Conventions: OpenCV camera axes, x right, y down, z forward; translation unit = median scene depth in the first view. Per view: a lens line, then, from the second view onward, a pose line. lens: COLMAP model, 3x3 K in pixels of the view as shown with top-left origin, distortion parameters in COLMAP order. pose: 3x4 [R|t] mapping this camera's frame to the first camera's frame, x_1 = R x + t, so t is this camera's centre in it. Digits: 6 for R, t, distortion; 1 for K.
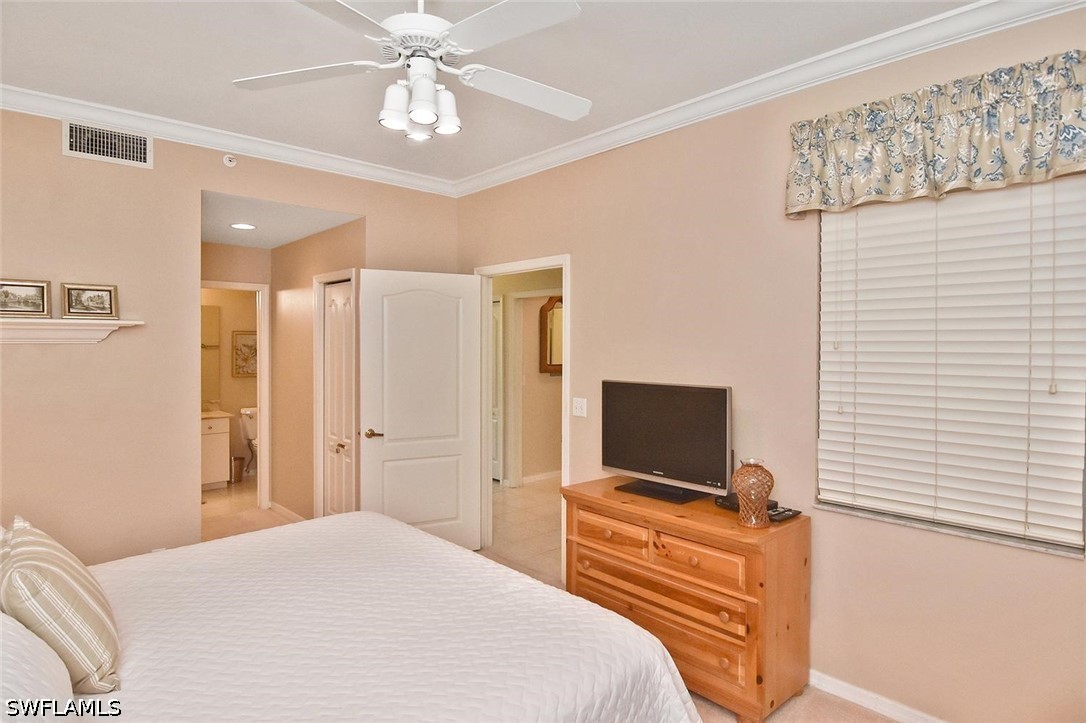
lens RADIAL K [[611.7, 0, 543.8], [0, 611.7, 356.8], [0, 0, 1]] dist [0.002239, -0.001996]
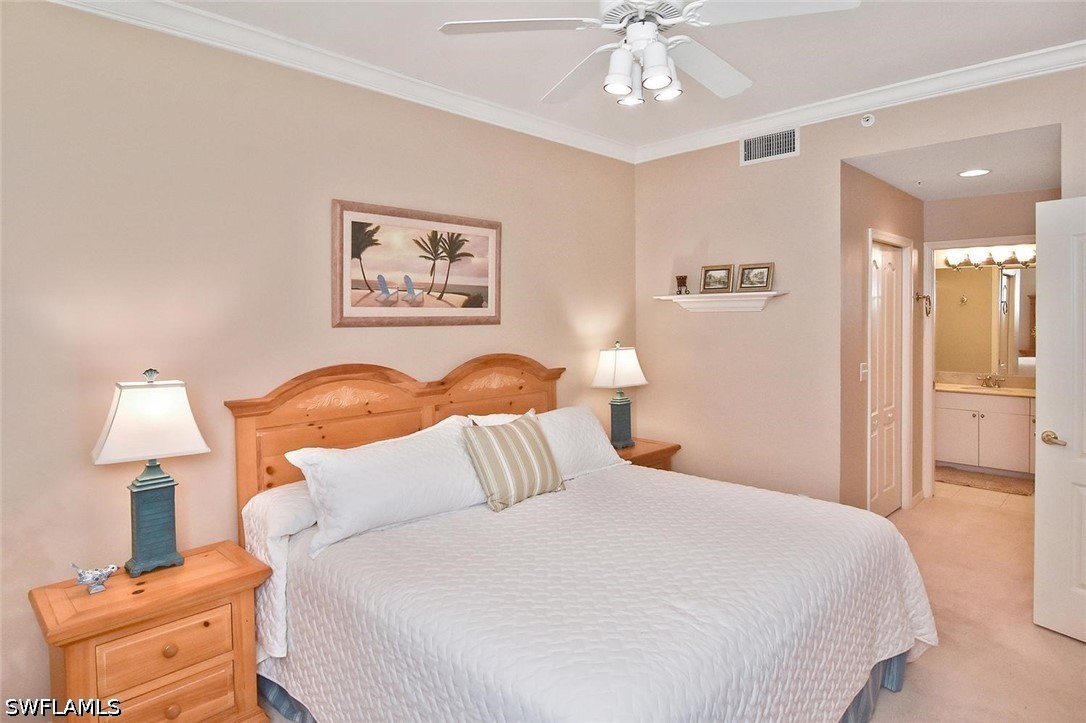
lens RADIAL K [[622.5, 0, 542.9], [0, 622.5, 314.0], [0, 0, 1]] dist [-0.002912, -0.000805]
pose [[0.053452, 0.004446, -0.998561, 0.497760], [-0.005713, 0.999975, 0.004147, -0.018834], [0.998554, 0.005483, 0.053476, 0.497220]]
